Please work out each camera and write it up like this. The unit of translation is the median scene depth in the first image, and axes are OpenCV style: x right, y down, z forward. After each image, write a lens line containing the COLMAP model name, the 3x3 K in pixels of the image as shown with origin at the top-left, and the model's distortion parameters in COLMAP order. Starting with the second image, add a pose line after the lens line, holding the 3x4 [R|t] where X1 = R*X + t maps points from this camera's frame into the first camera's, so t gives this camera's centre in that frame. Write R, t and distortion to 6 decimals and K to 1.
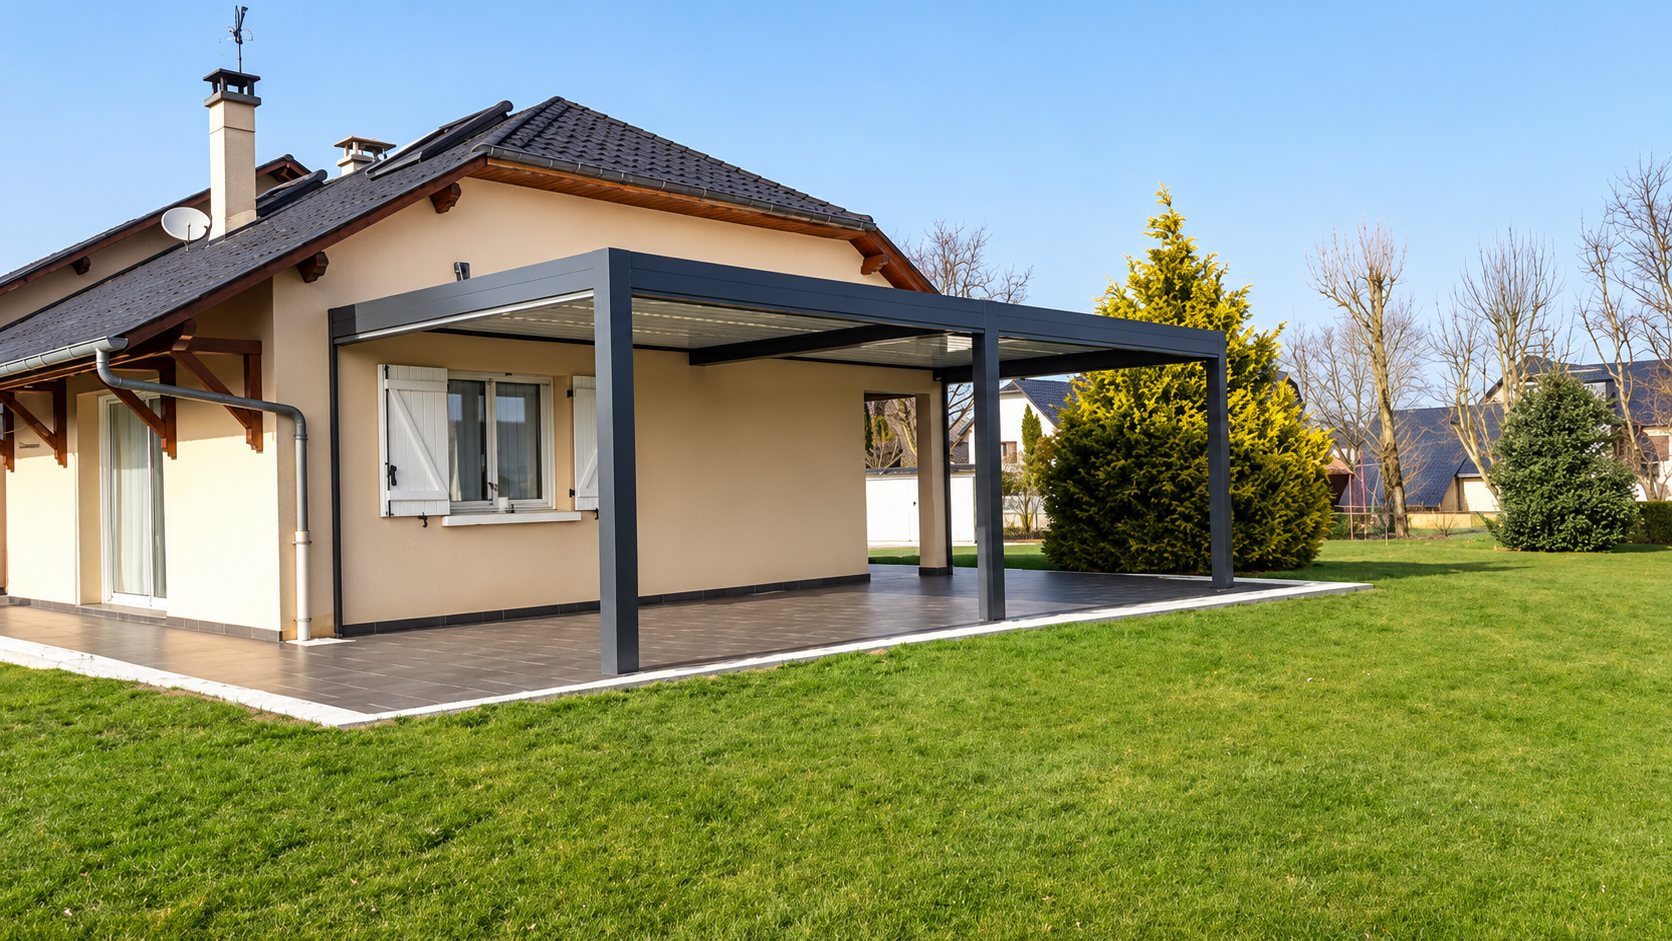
lens RADIAL K [[1336.1, 0, 836.0], [0, 1336.1, 470.5], [0, 0, 1]] dist [0.028642, -0.002533]
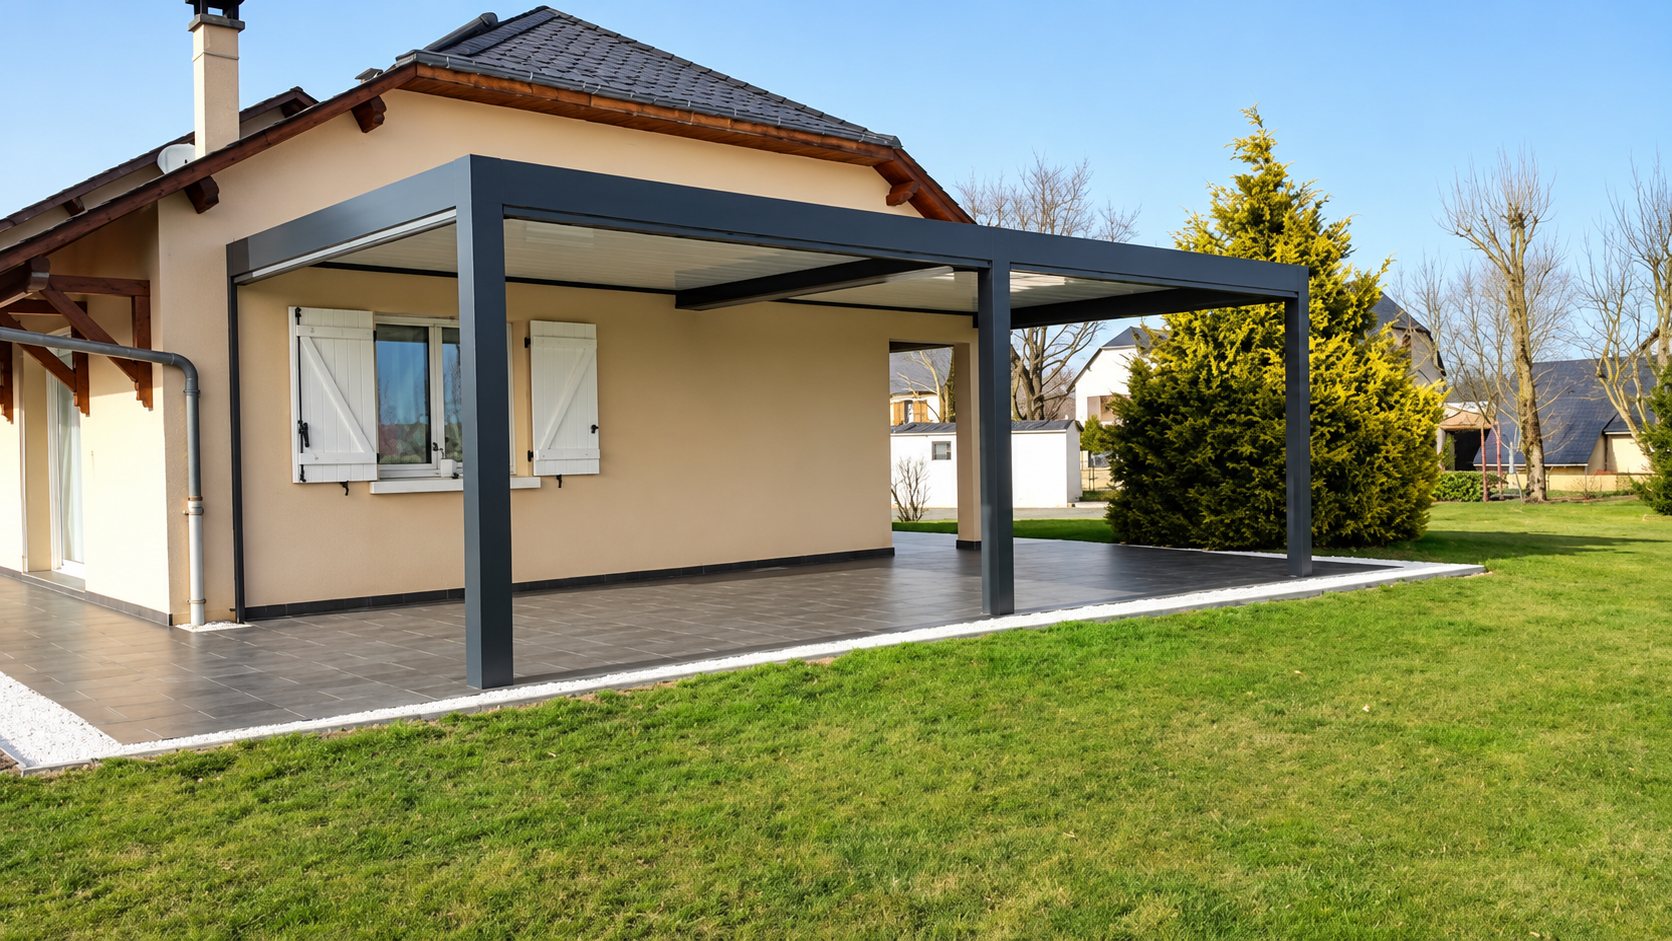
lens RADIAL K [[1353.1, 0, 836.0], [0, 1353.1, 470.5], [0, 0, 1]] dist [-0.010170, -0.012123]
pose [[0.996117, 0.005851, -0.087842, 0.061167], [-0.002779, 0.999382, 0.035048, -0.003813], [0.087993, -0.034668, 0.995518, 0.109294]]
